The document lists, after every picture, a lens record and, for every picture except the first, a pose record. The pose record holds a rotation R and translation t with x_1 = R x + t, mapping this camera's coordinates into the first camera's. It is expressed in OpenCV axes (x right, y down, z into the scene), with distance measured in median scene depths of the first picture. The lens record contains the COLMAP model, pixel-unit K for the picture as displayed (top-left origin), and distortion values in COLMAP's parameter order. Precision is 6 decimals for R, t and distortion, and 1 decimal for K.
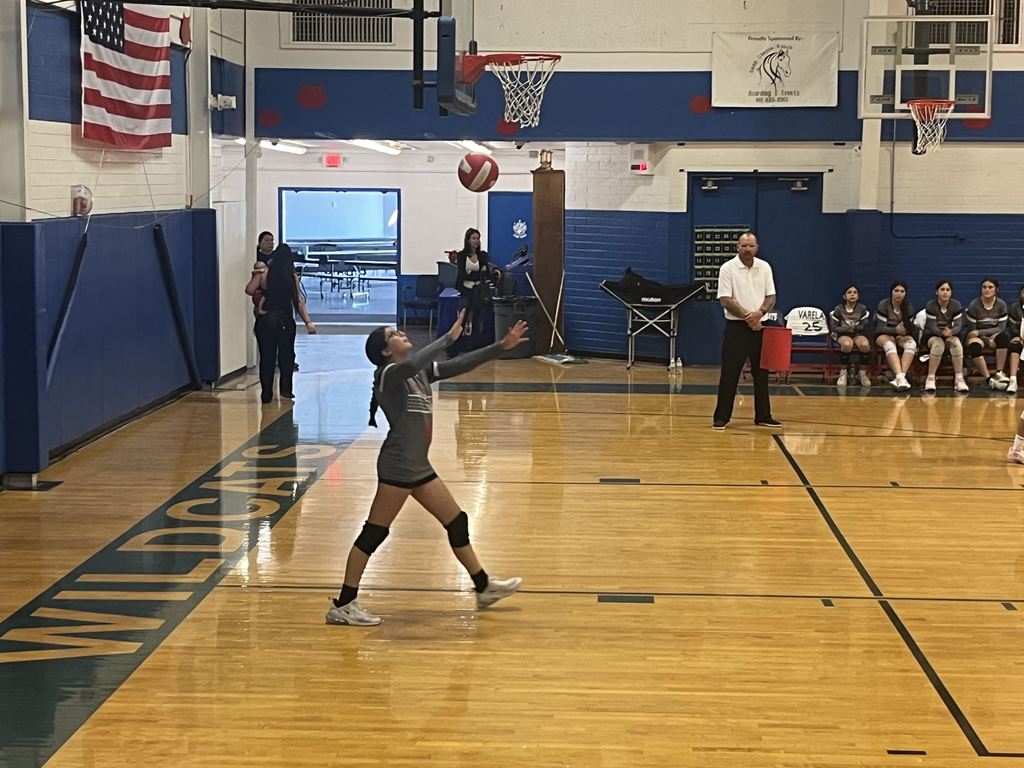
lens RADIAL K [[1803.4, 0, 512.0], [0, 1803.4, 384.0], [0, 0, 1]] dist [0.182838, -0.575280]
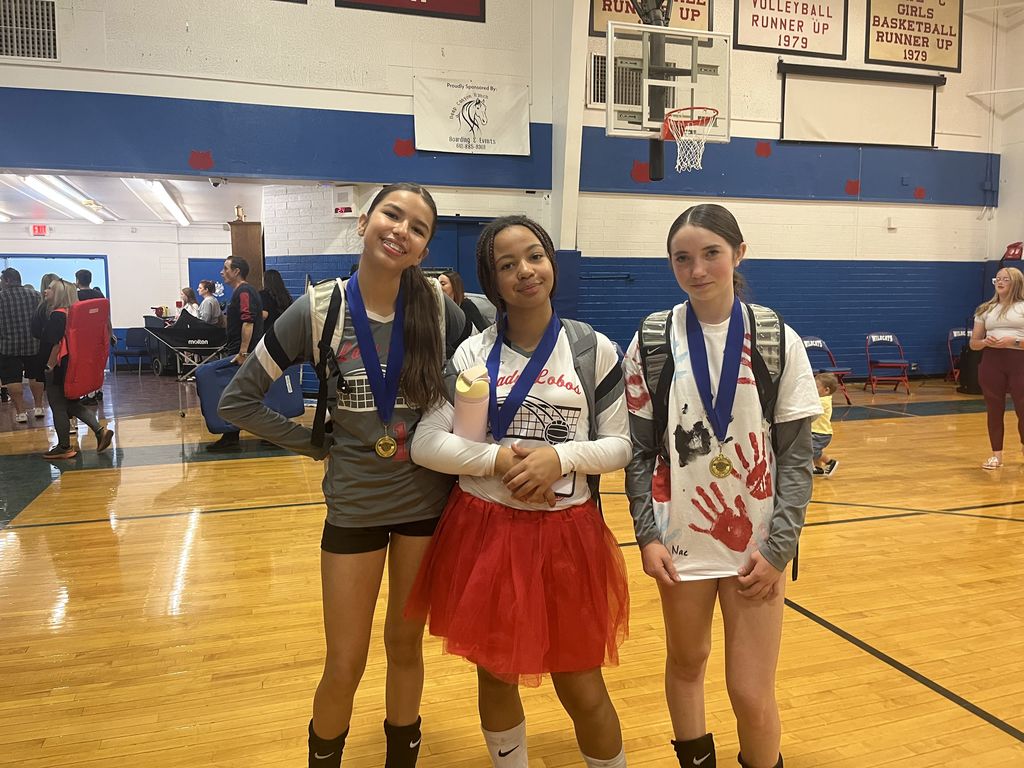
lens RADIAL K [[782.7, 0, 512.0], [0, 782.7, 384.0], [0, 0, 1]] dist [-0.003165, -0.001092]
pose [[0.937994, -0.048948, 0.343178, 0.003788], [0.046708, 0.998799, 0.014793, -0.024775], [-0.343490, 0.002154, 0.939154, 0.556204]]
